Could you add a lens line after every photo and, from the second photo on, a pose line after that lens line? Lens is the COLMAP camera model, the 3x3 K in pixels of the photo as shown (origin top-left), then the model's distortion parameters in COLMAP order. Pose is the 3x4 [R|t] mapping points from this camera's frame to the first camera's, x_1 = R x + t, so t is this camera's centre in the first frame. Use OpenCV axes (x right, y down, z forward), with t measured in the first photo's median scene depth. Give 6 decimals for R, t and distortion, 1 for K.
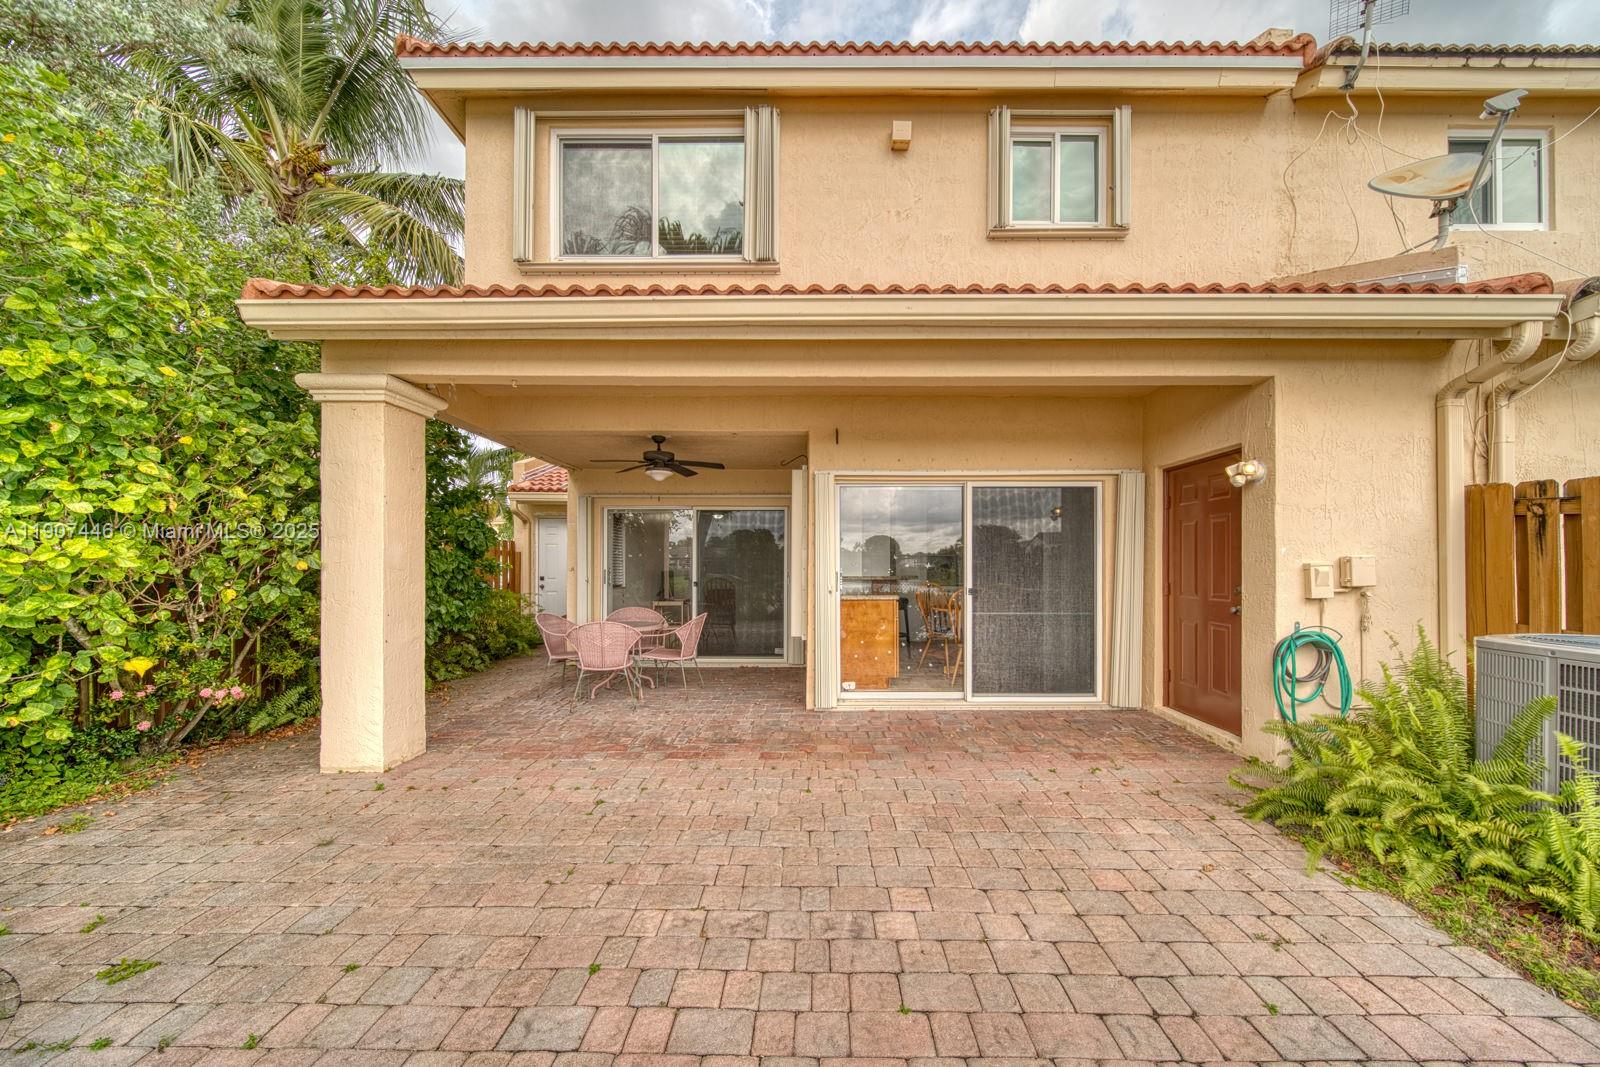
lens RADIAL K [[577.0, 0, 802.7], [0, 577.0, 559.7], [0, 0, 1]] dist [0.000823, -0.000056]
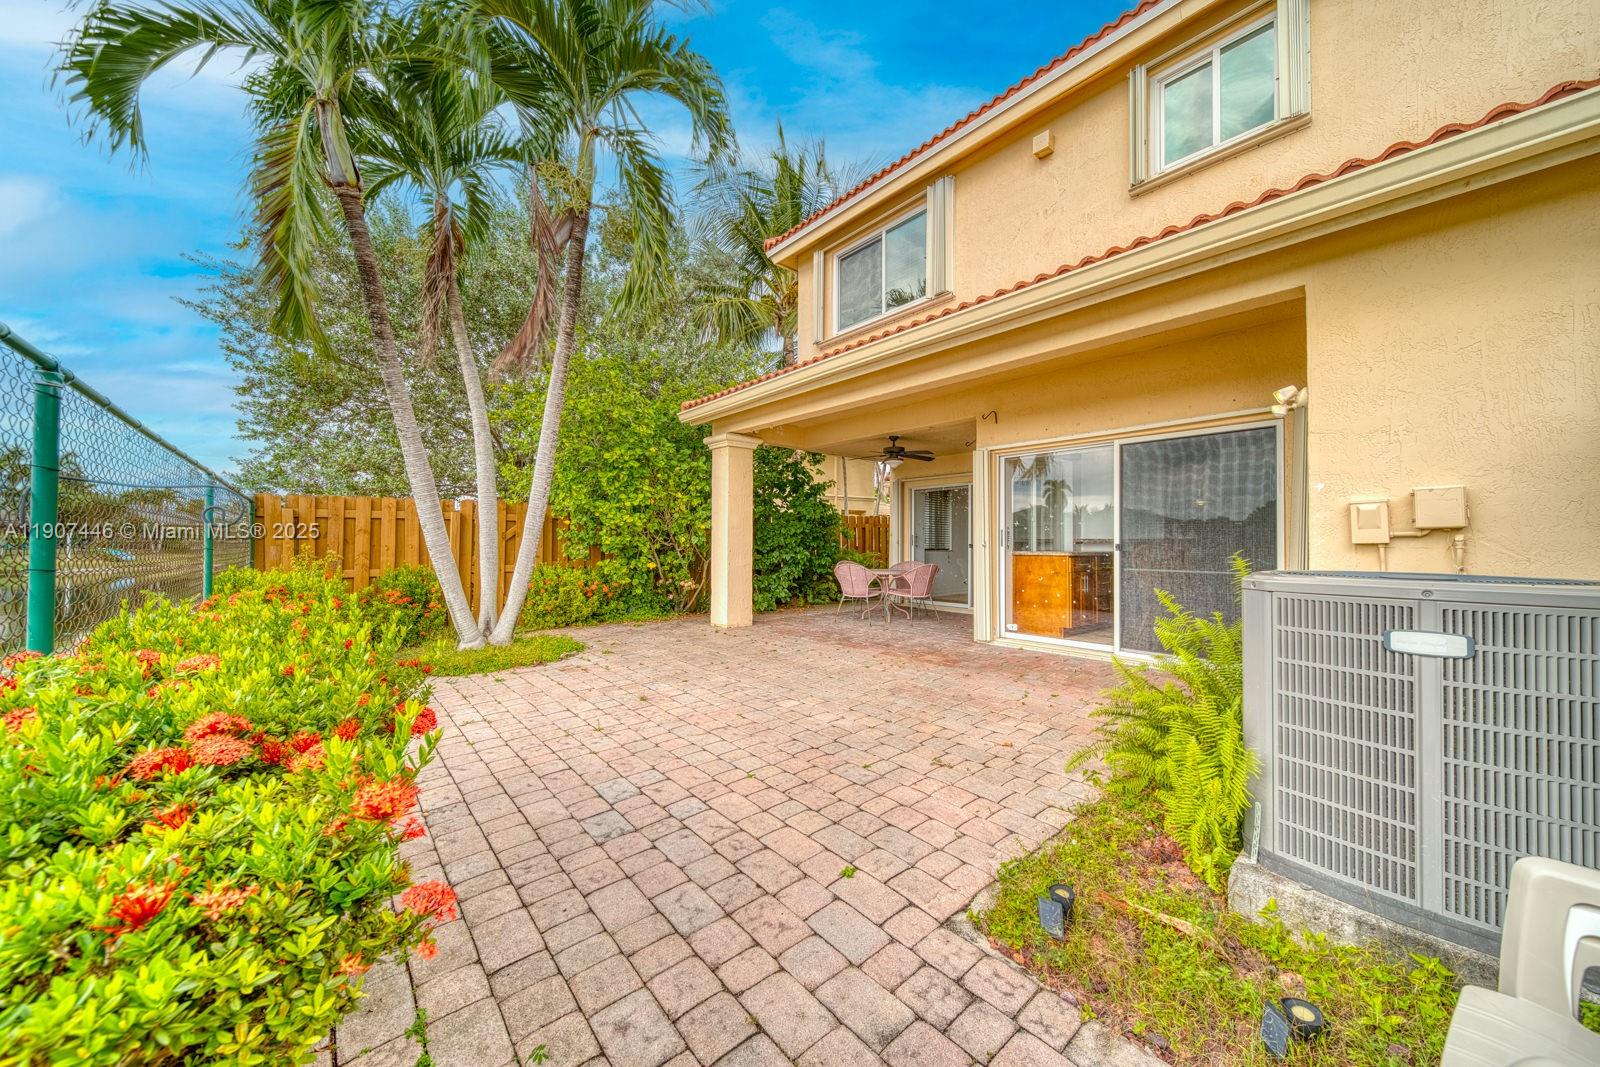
lens RADIAL K [[565.7, 0, 798.8], [0, 565.7, 529.6], [0, 0, 1]] dist [-0.001725, -0.000462]
pose [[0.652281, -0.014854, -0.757832, 0.695498], [-0.000481, 0.999800, -0.020011, 0.045142], [0.757977, 0.013417, 0.652143, -0.080453]]
